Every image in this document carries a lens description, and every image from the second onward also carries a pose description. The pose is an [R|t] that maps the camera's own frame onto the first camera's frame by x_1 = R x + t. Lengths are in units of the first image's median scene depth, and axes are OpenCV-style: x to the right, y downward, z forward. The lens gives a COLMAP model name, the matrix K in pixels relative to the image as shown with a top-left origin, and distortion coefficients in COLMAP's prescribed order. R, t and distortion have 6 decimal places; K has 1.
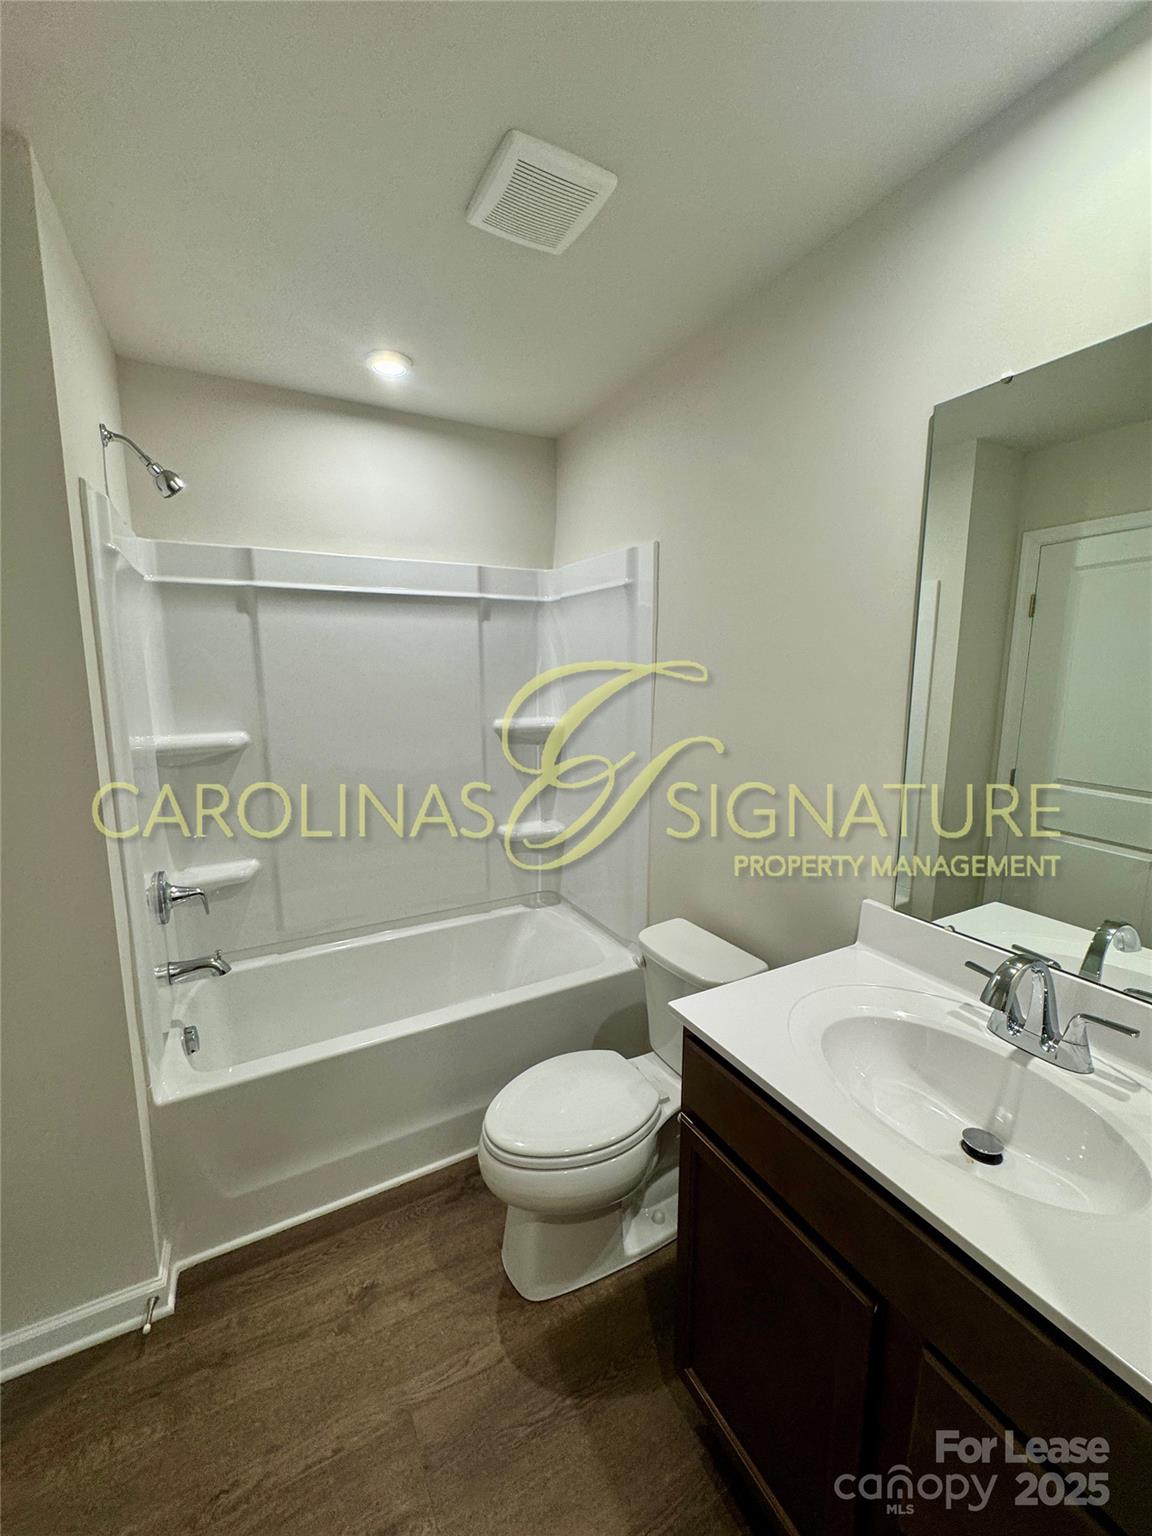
lens RADIAL K [[622.0, 0, 586.0], [0, 622.0, 760.8], [0, 0, 1]] dist [0.001669, 0.000288]
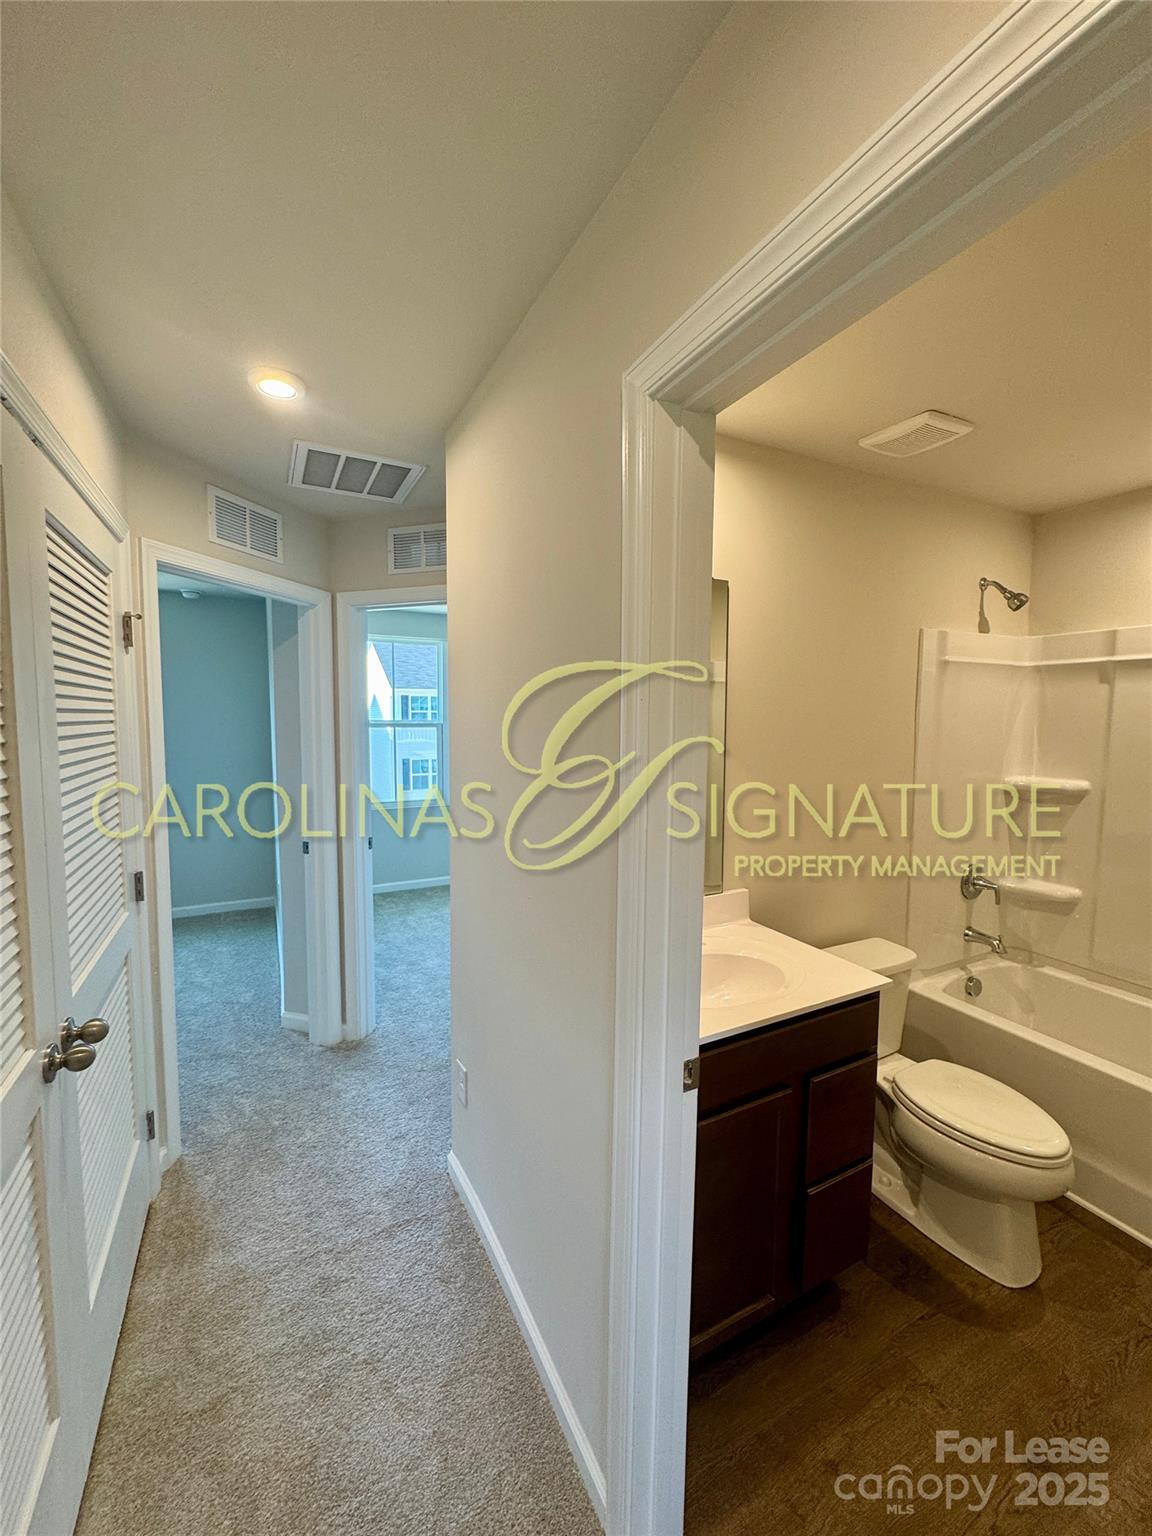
lens RADIAL K [[612.1, 0, 574.7], [0, 612.1, 767.4], [0, 0, 1]] dist [-0.000841, 0.000292]
pose [[-0.027412, 0.090907, -0.995482, 0.600178], [-0.153236, 0.983704, 0.094051, -0.030747], [0.987809, 0.155122, -0.013035, 0.033630]]
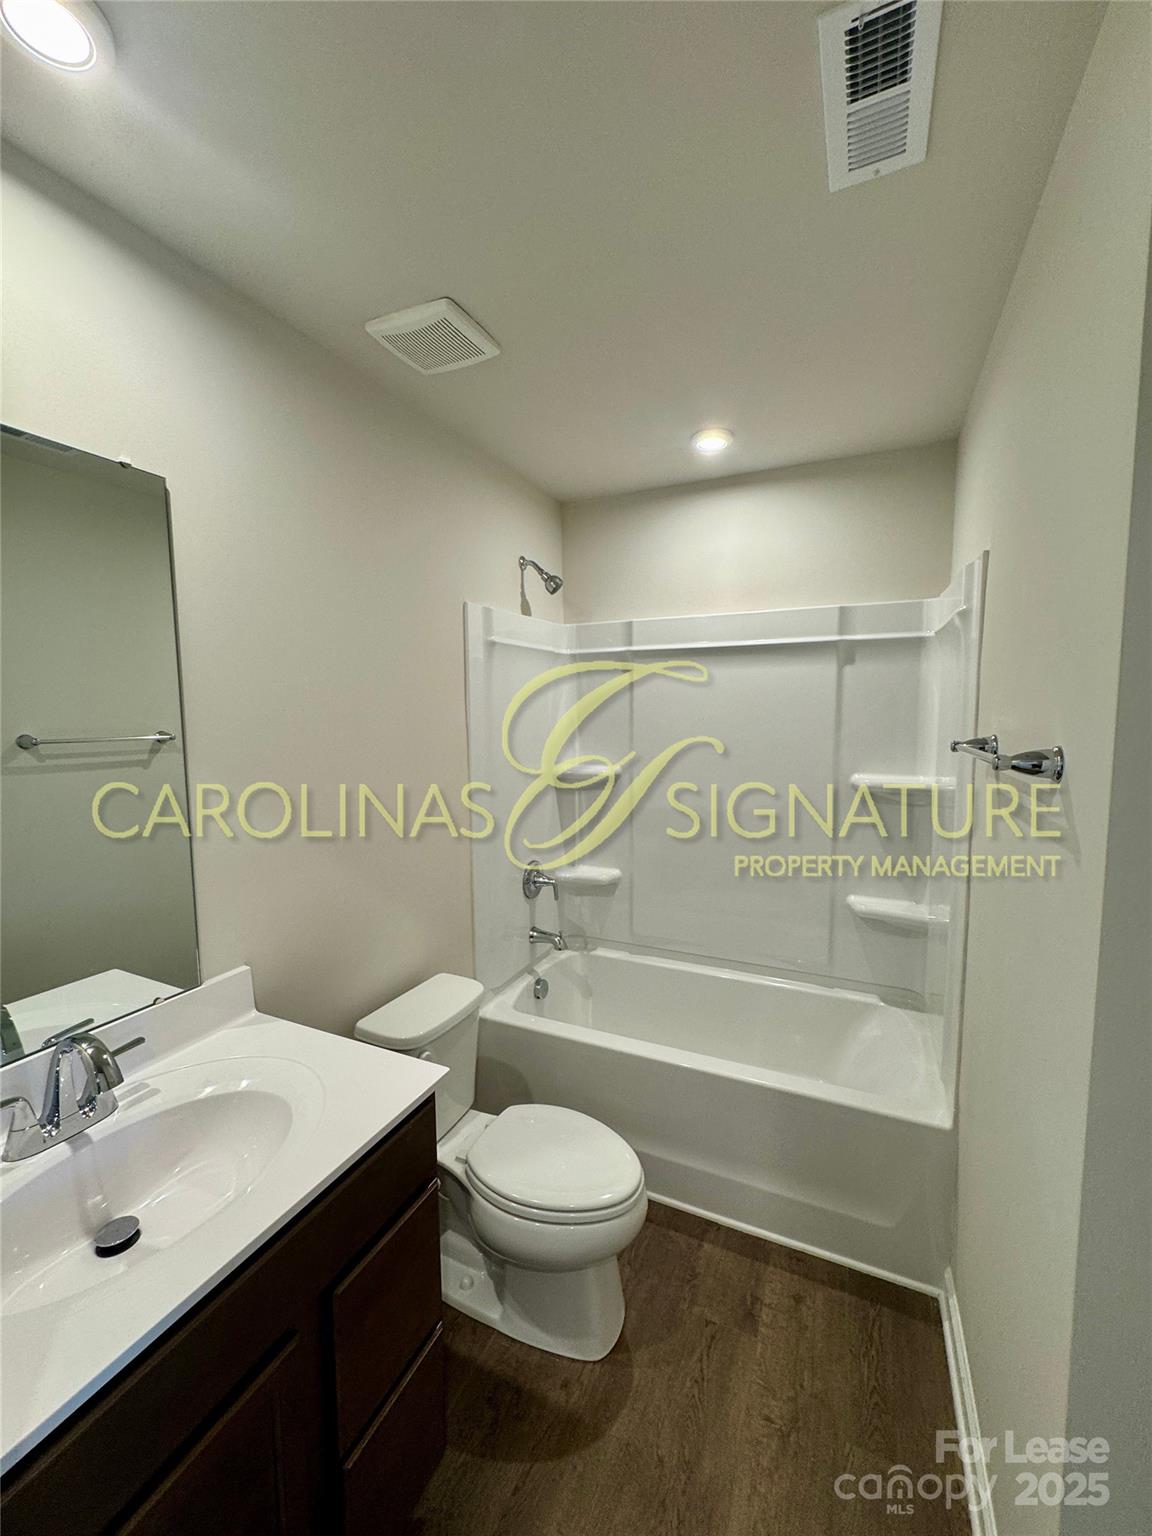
lens RADIAL K [[612.1, 0, 574.7], [0, 612.1, 767.4], [0, 0, 1]] dist [-0.000841, 0.000292]
pose [[0.590349, 0.076031, -0.803559, 0.359309], [-0.117336, 0.993062, 0.007758, -0.040928], [0.798574, 0.089707, 0.595175, 0.182798]]
